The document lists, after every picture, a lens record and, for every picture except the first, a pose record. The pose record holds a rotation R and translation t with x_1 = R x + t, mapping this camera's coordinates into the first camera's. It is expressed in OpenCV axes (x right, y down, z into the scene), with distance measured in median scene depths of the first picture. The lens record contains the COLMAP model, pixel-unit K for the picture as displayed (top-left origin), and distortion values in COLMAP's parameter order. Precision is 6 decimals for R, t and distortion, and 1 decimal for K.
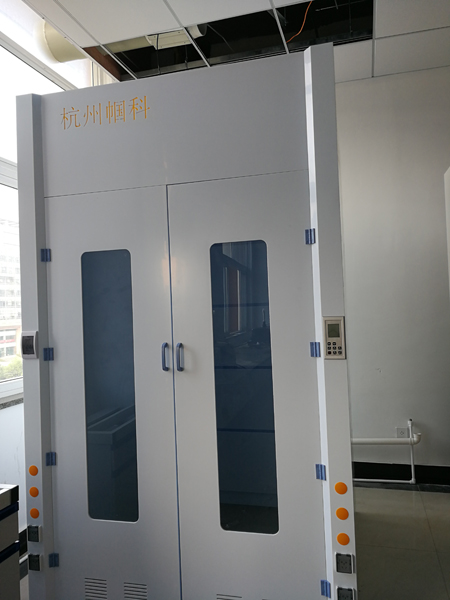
lens RADIAL K [[488.4, 0, 225.0], [0, 488.4, 300.0], [0, 0, 1]] dist [0.005277, -0.008230]
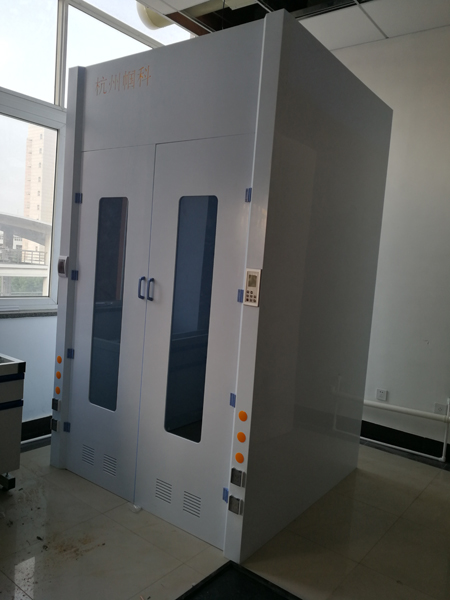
lens RADIAL K [[487.4, 0, 223.0], [0, 487.4, 303.1], [0, 0, 1]] dist [0.006507, -0.005176]
pose [[0.920913, 0.139920, -0.363788, 0.491144], [-0.101900, 0.987312, 0.121785, -0.014300], [0.376212, -0.075083, 0.923486, -0.058307]]
